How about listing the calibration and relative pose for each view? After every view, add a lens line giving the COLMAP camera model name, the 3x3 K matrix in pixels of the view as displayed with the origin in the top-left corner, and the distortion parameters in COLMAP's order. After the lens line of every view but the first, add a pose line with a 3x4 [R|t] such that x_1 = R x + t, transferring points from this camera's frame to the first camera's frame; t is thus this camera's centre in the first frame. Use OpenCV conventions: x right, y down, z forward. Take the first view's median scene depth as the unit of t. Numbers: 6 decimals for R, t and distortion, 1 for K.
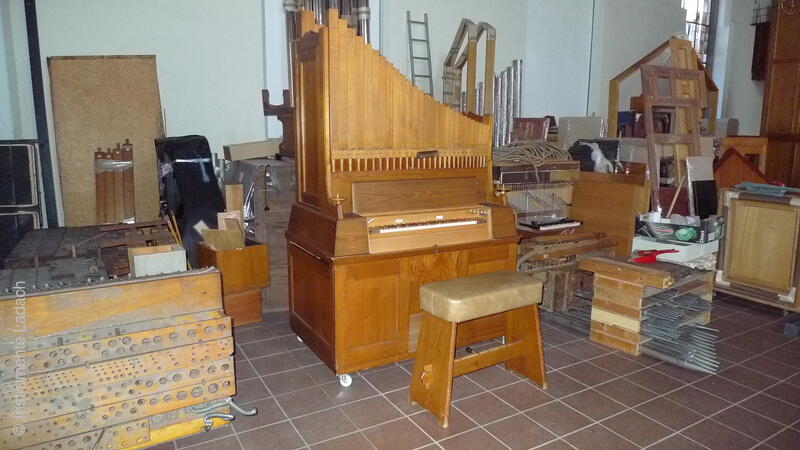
lens RADIAL K [[532.1, 0, 400.0], [0, 532.1, 225.0], [0, 0, 1]] dist [-0.035754, 0.002233]
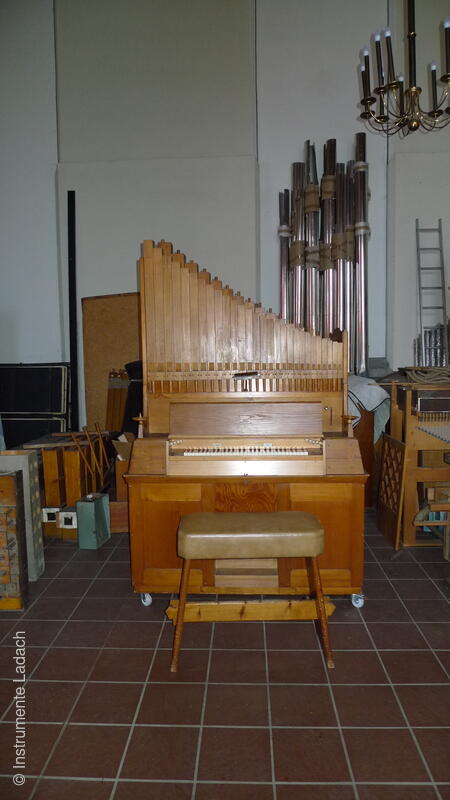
lens RADIAL K [[532.1, 0, 225.0], [0, 532.1, 400.0], [0, 0, 1]] dist [-0.035754, 0.002233]
pose [[0.843819, 0.027472, -0.535924, 0.325707], [-0.071399, 0.995557, -0.061384, -0.019395], [0.531856, 0.090062, 0.842032, 0.119127]]
